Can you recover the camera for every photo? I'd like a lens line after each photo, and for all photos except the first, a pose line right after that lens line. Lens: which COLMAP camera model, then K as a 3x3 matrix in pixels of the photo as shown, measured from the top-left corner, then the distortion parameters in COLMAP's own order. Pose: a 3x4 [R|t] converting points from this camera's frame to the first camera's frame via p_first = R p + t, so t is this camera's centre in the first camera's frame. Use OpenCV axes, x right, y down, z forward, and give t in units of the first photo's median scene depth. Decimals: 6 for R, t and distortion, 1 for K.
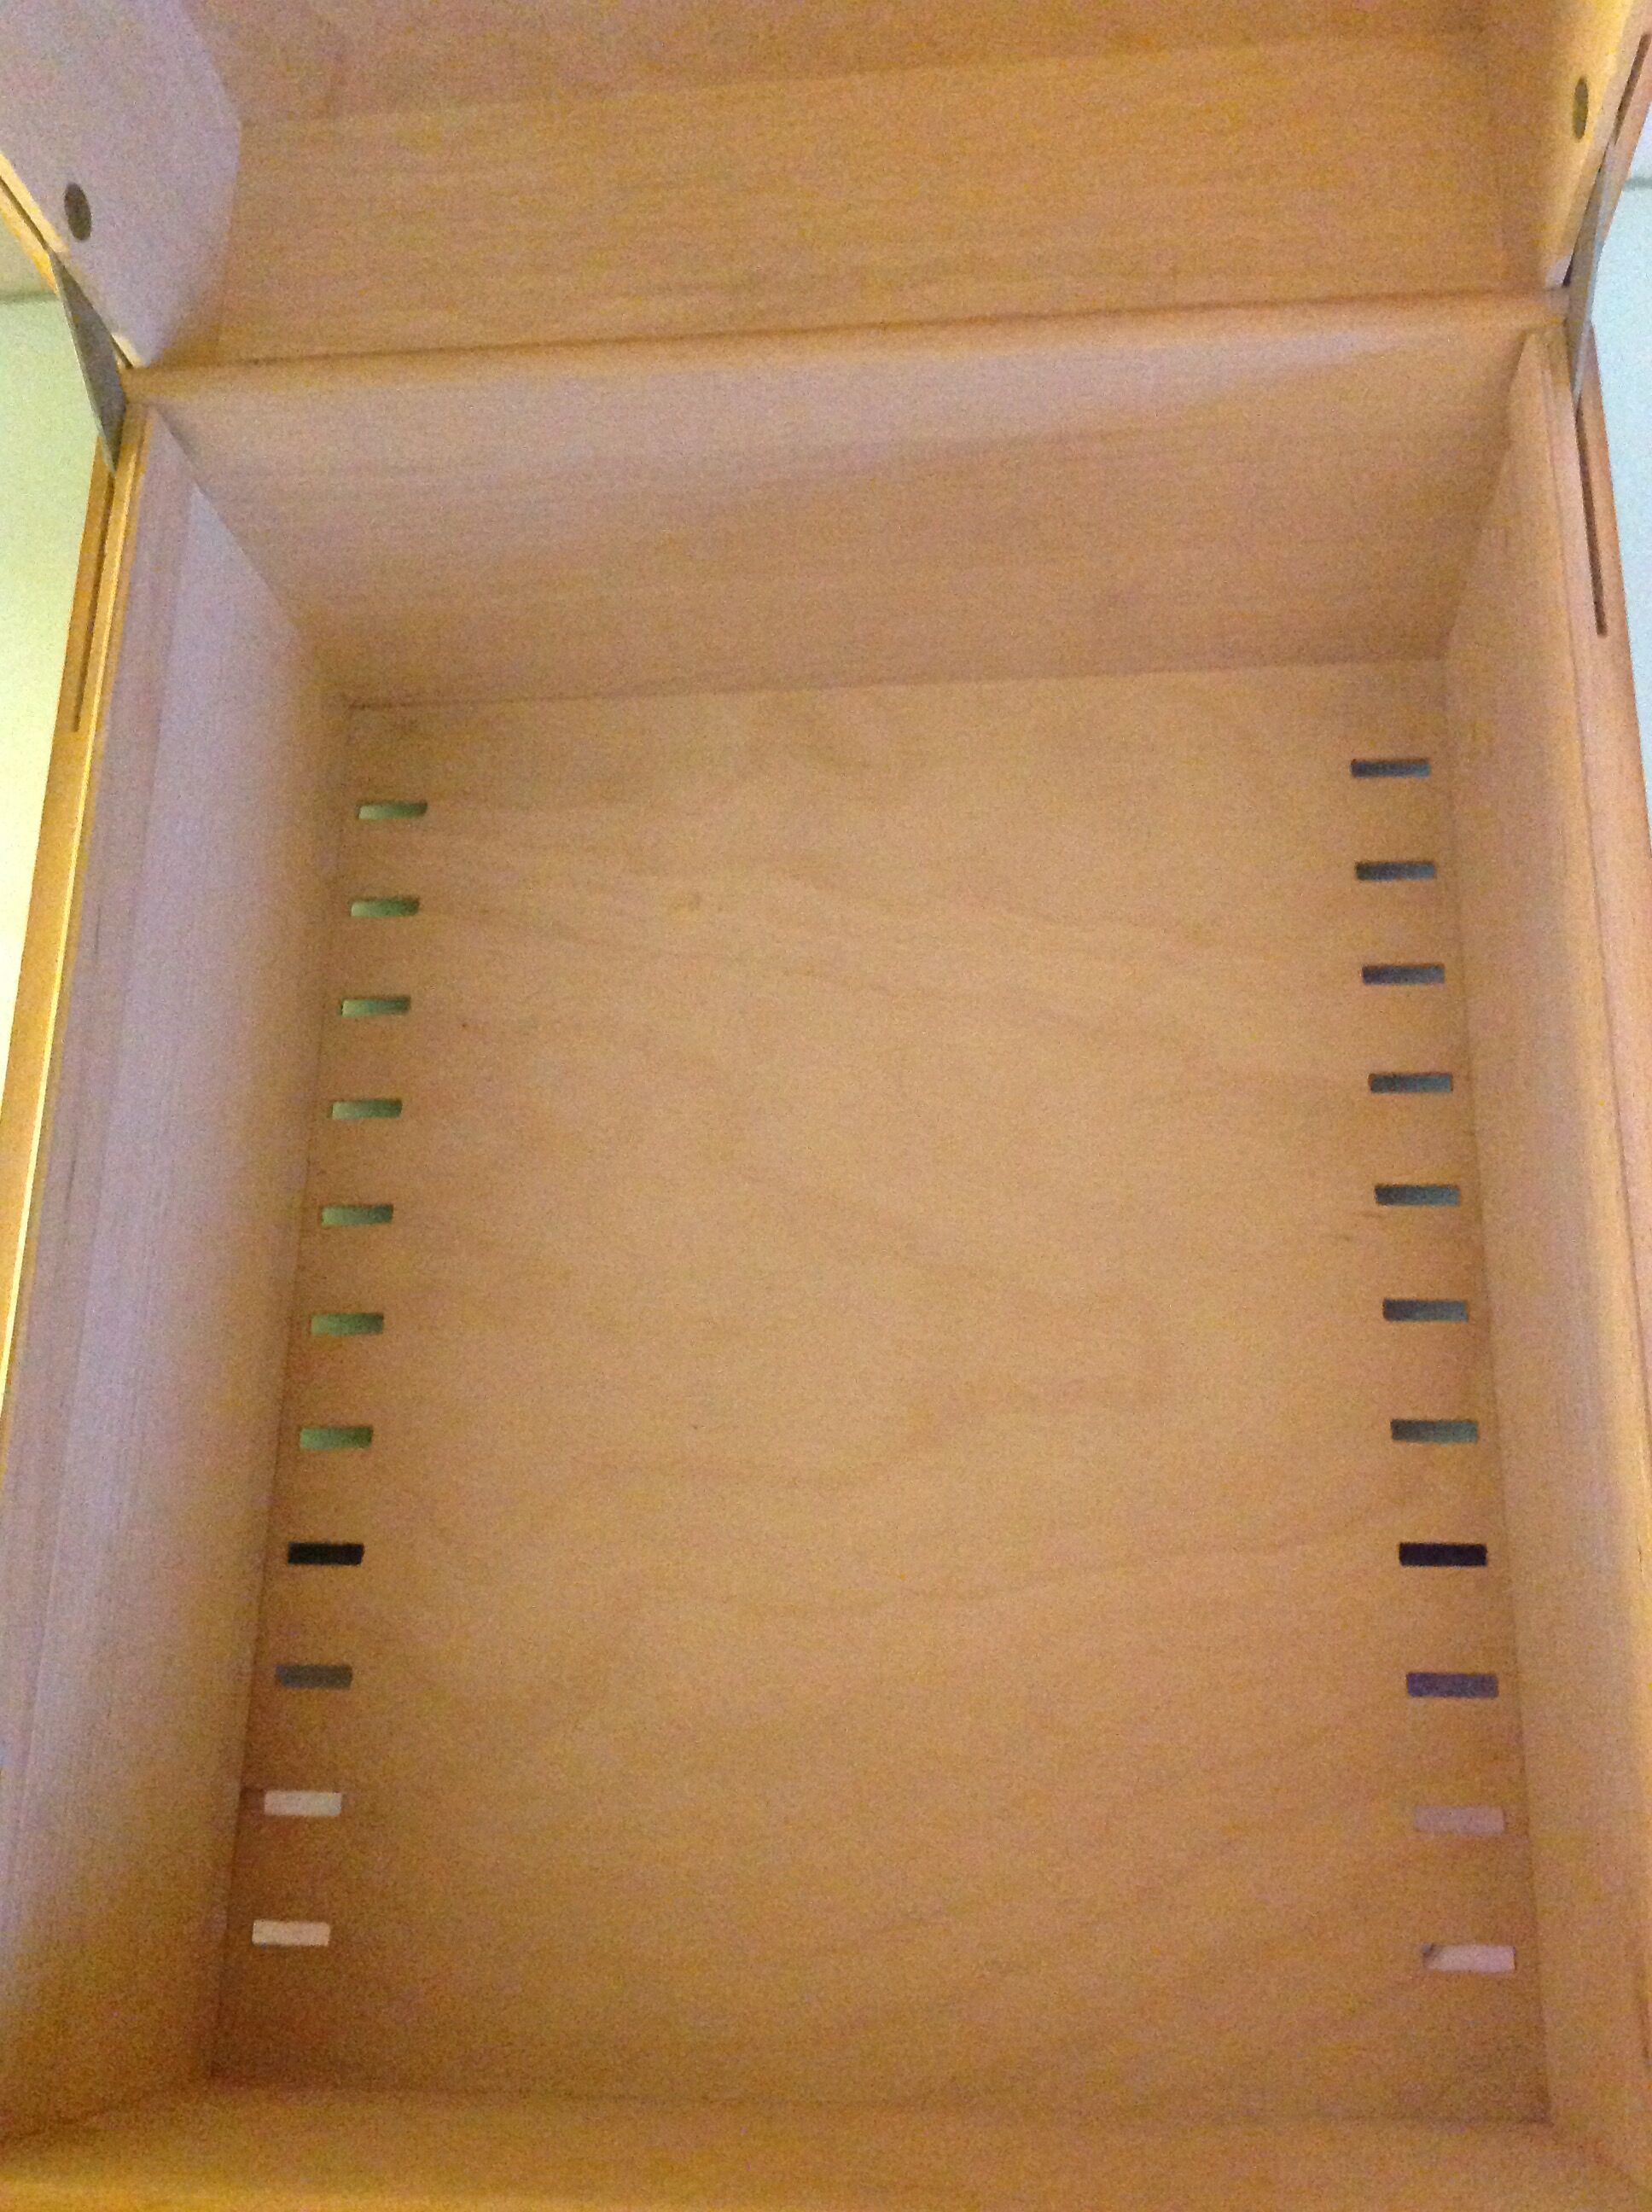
lens RADIAL K [[2010.8, 0, 820.9], [0, 2010.8, 1086.3], [0, 0, 1]] dist [0.046685, -0.071563]
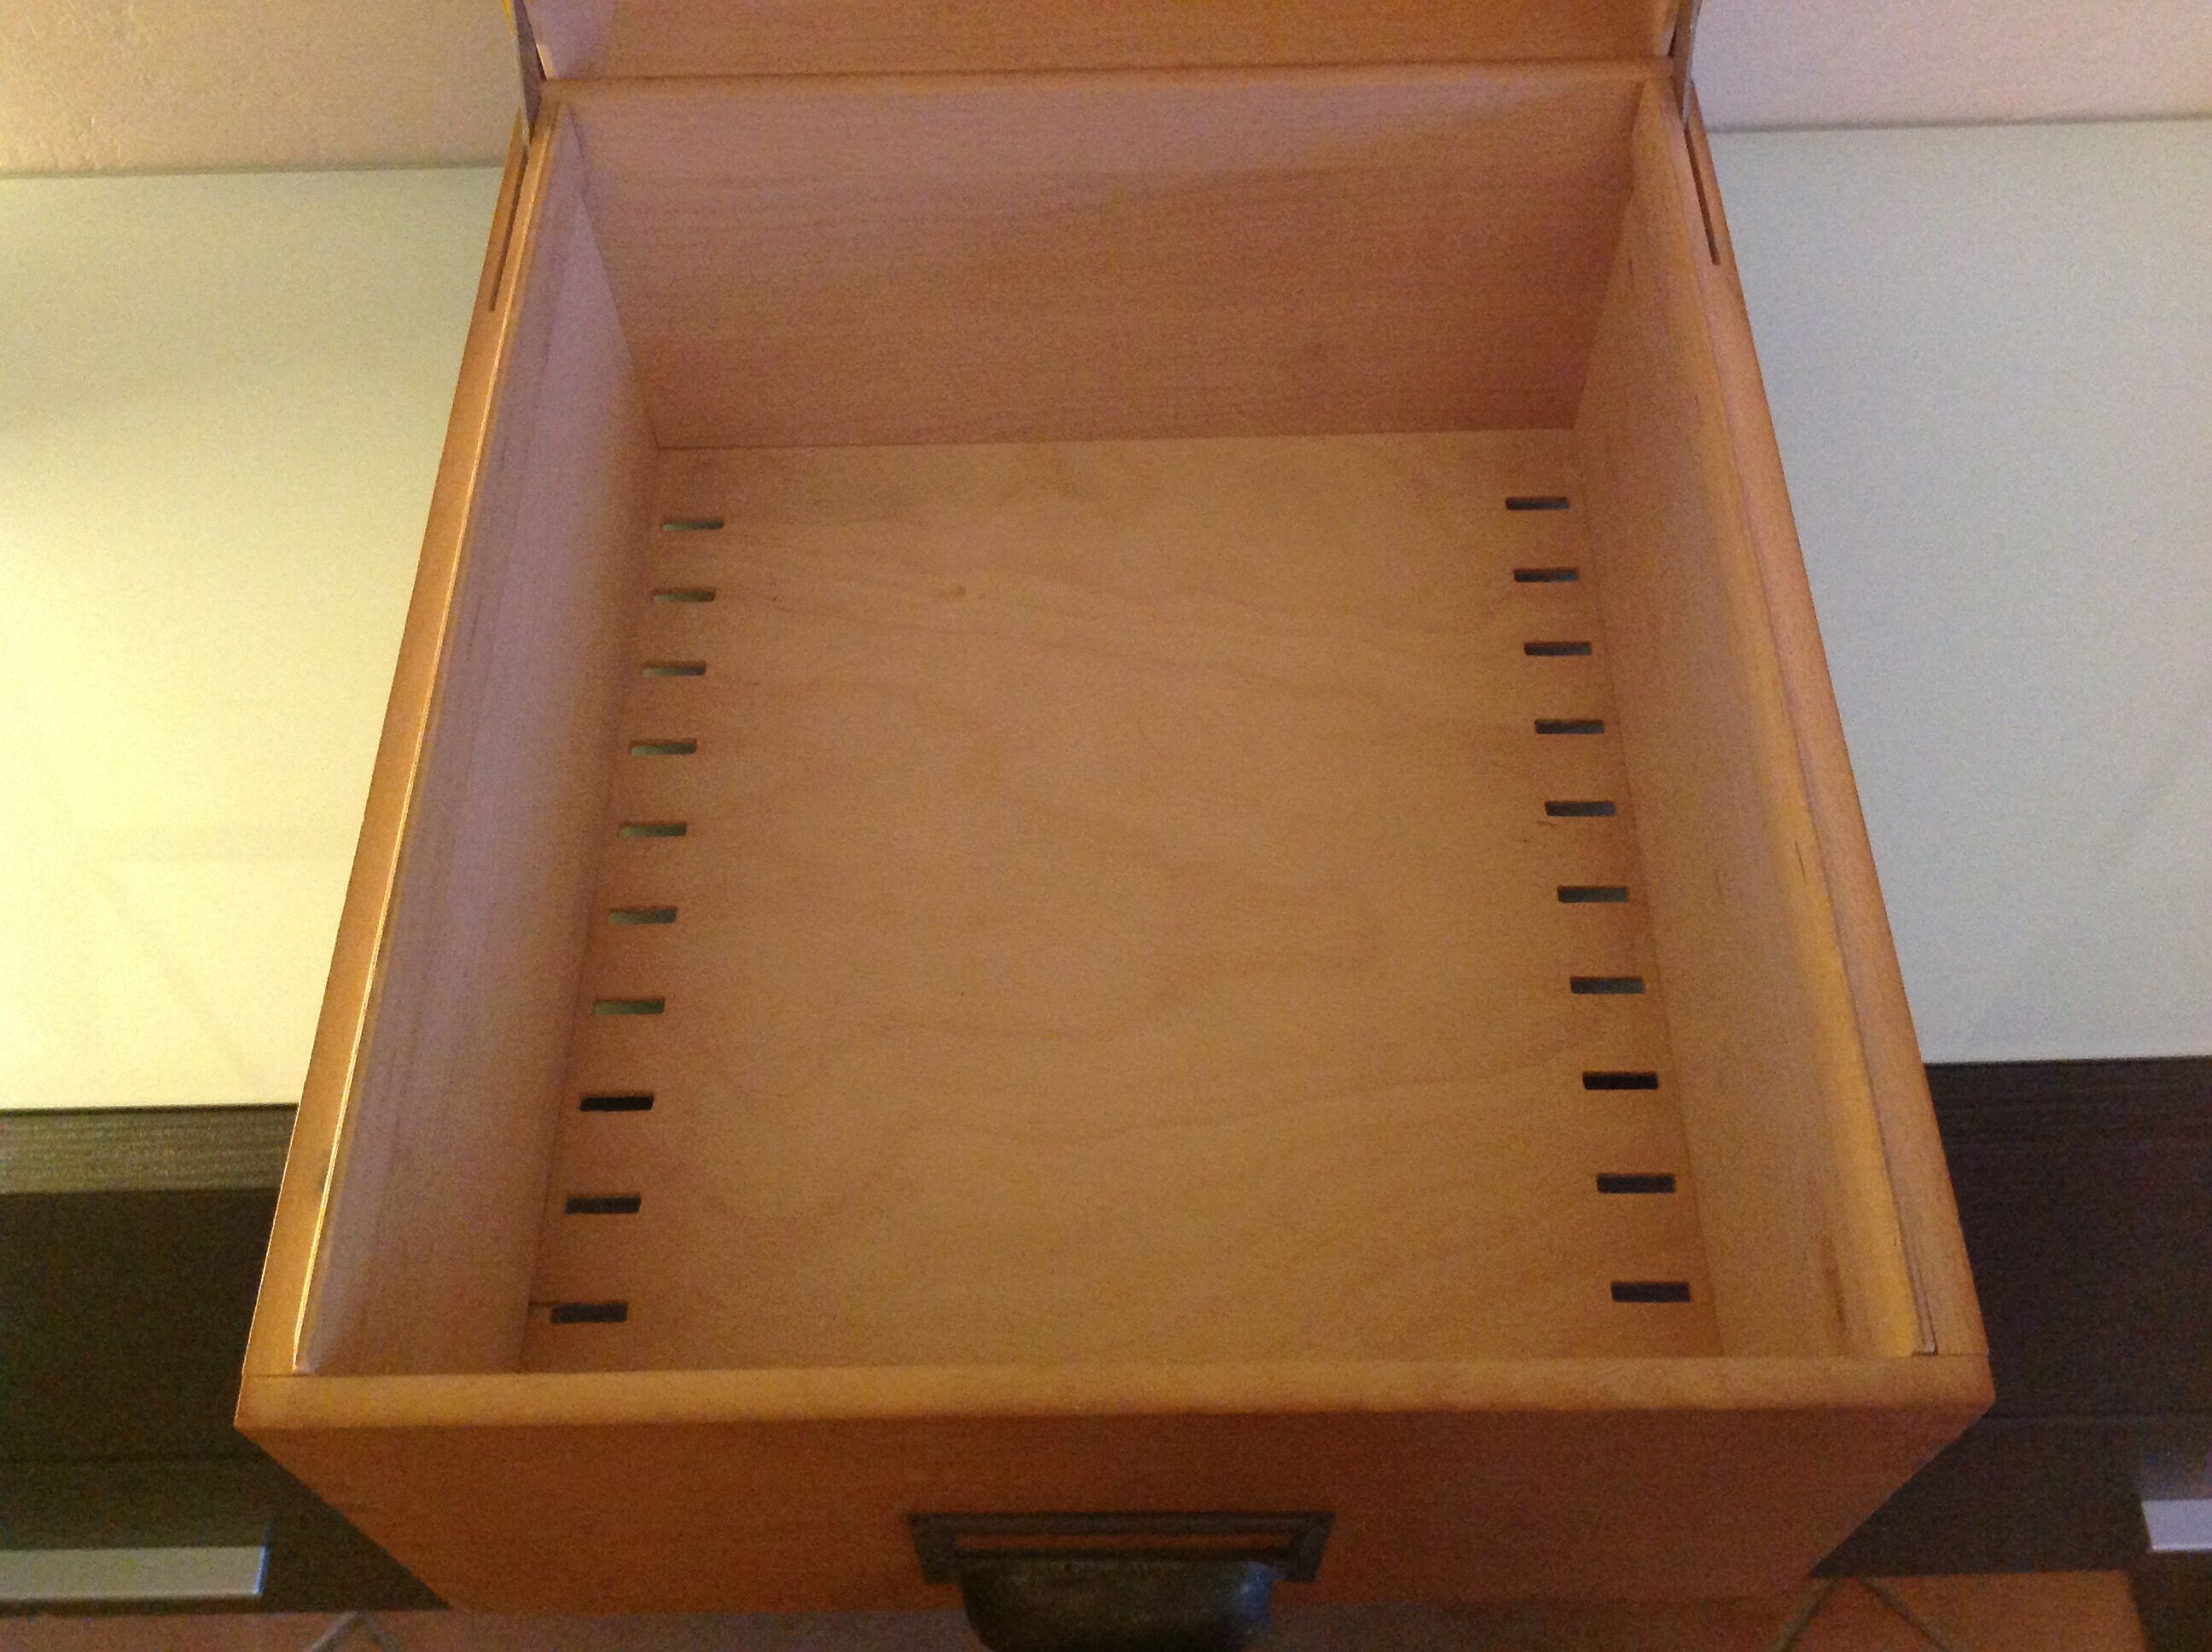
lens RADIAL K [[2010.8, 0, 1093.1], [0, 2010.8, 833.3], [0, 0, 1]] dist [0.046685, -0.071563]
pose [[0.995165, 0.032657, 0.092631, -0.099738], [-0.009997, 0.971887, -0.235235, 0.356774], [-0.097709, 0.233172, 0.967514, -0.113025]]
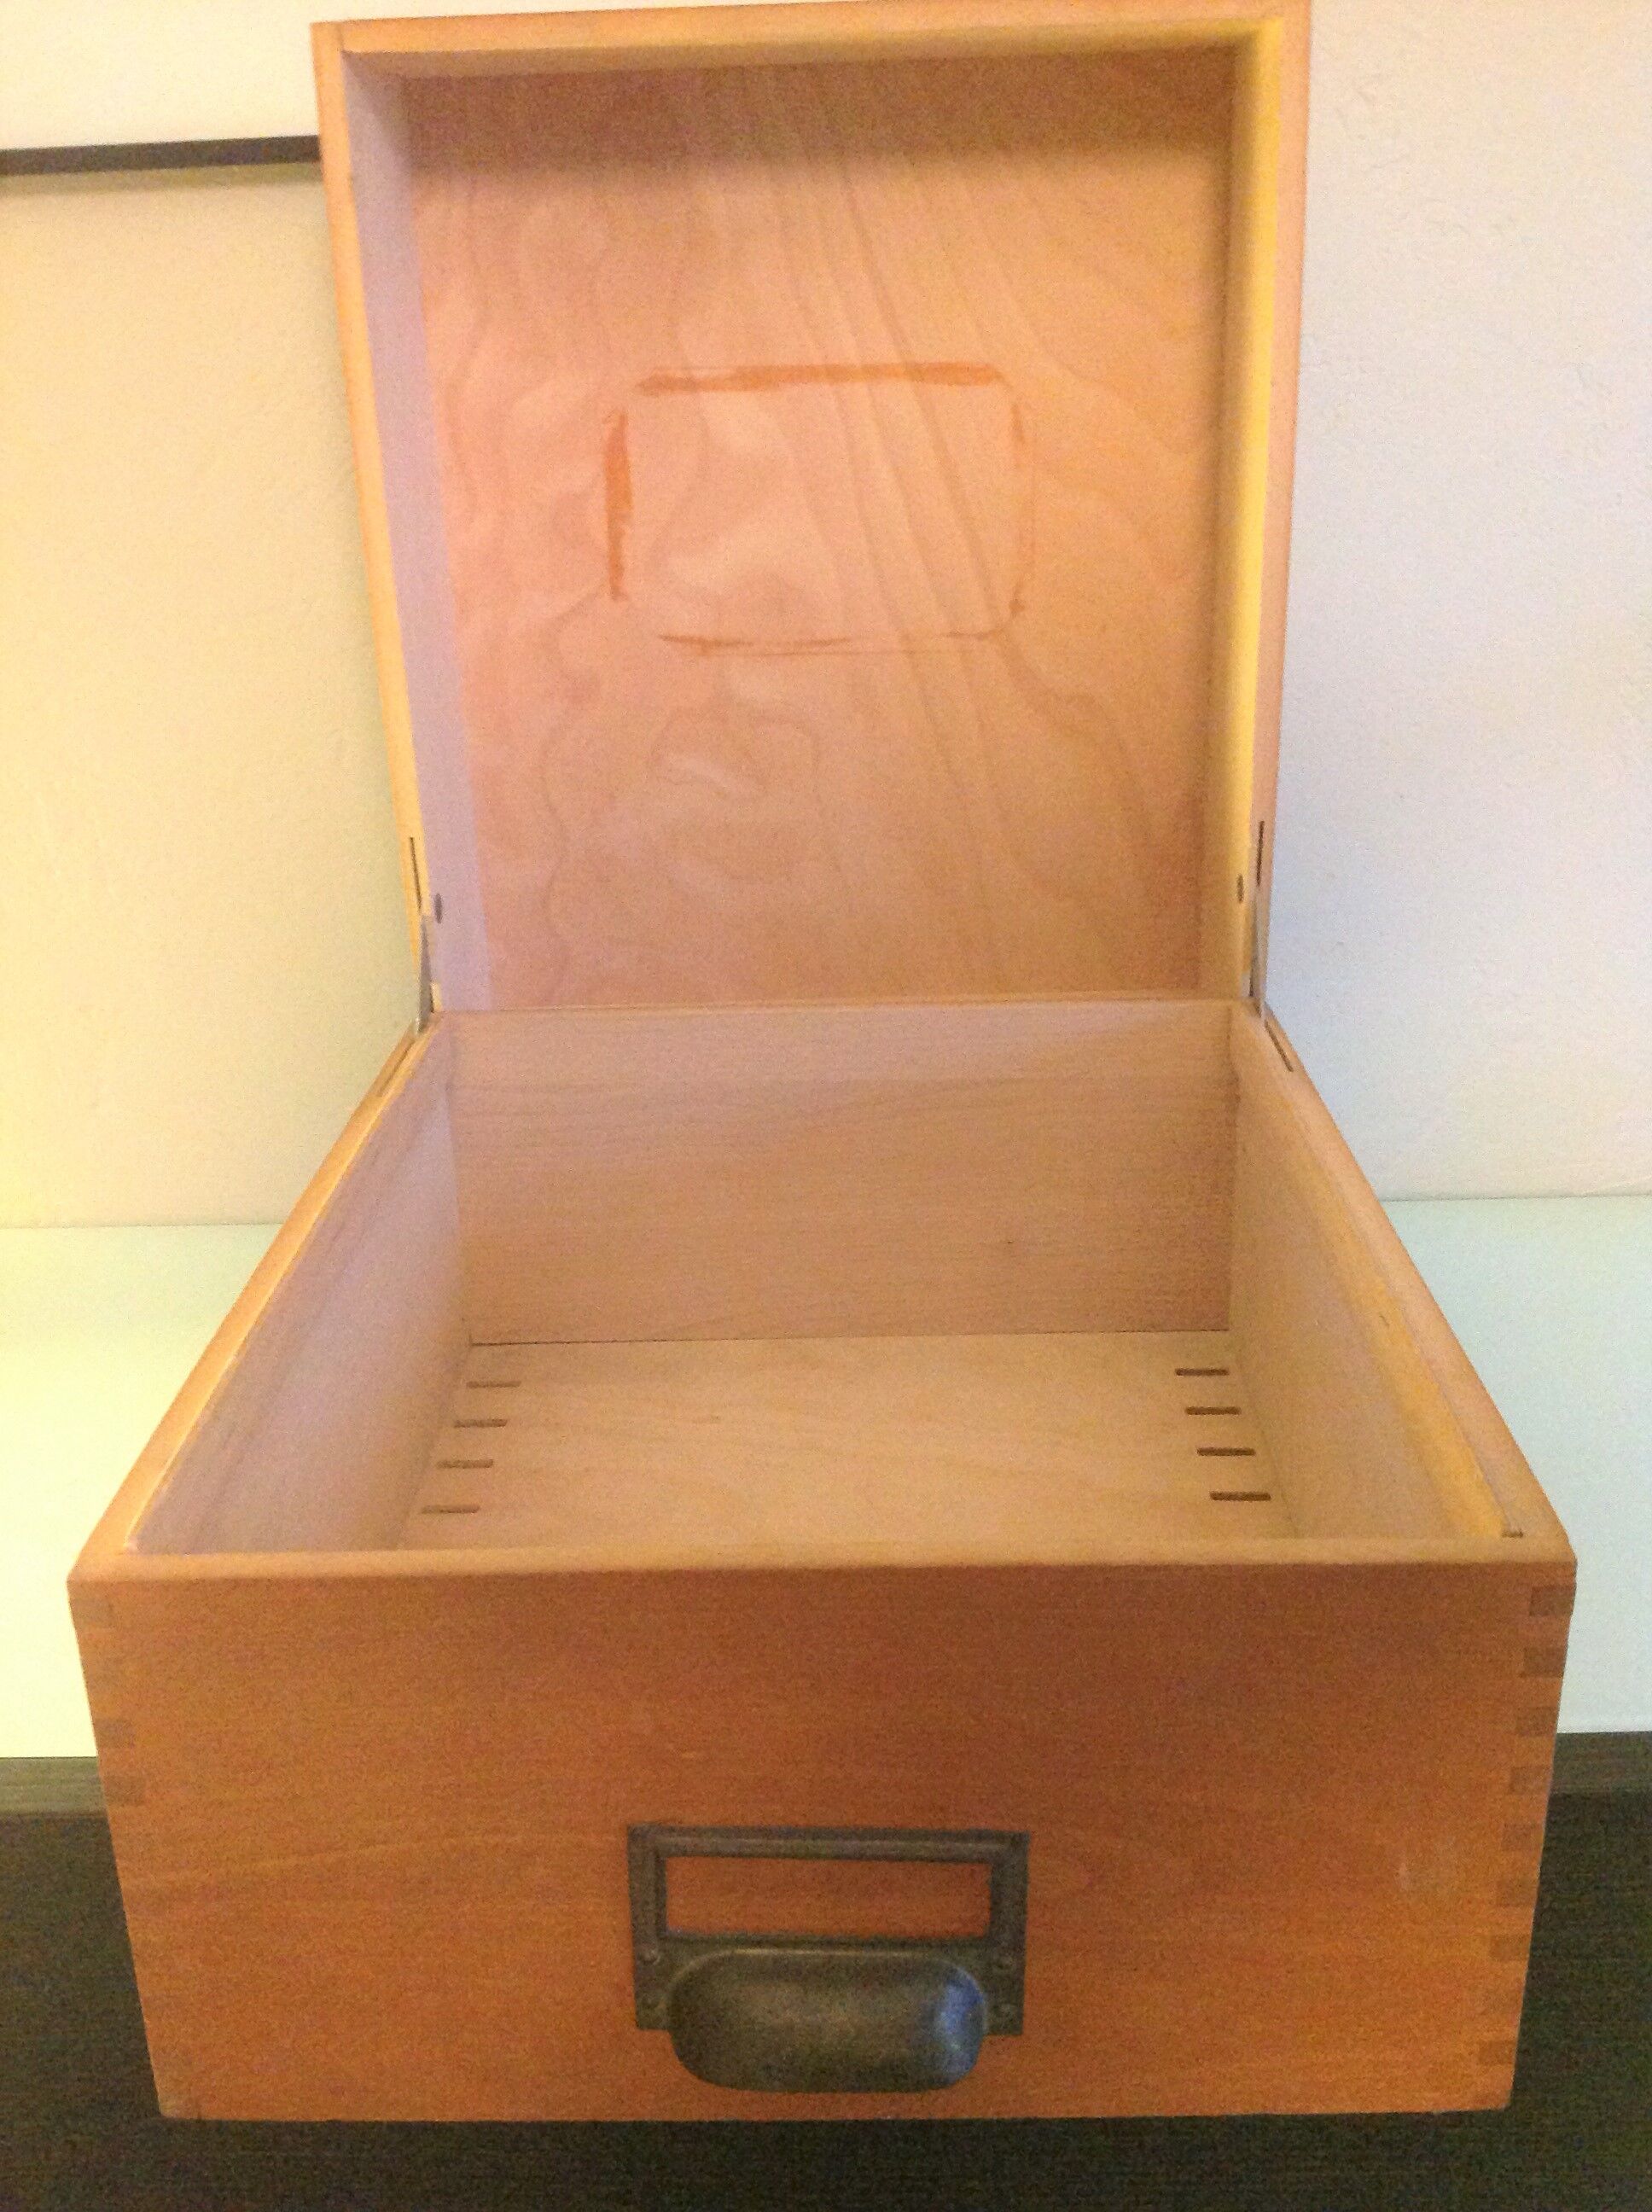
lens RADIAL K [[2010.8, 0, 817.9], [0, 2010.8, 1112.2], [0, 0, 1]] dist [0.046685, -0.071563]
pose [[0.995489, 0.088603, 0.033921, -0.064107], [-0.031601, 0.646781, -0.762021, 0.916818], [-0.089457, 0.757511, 0.646664, -0.054995]]
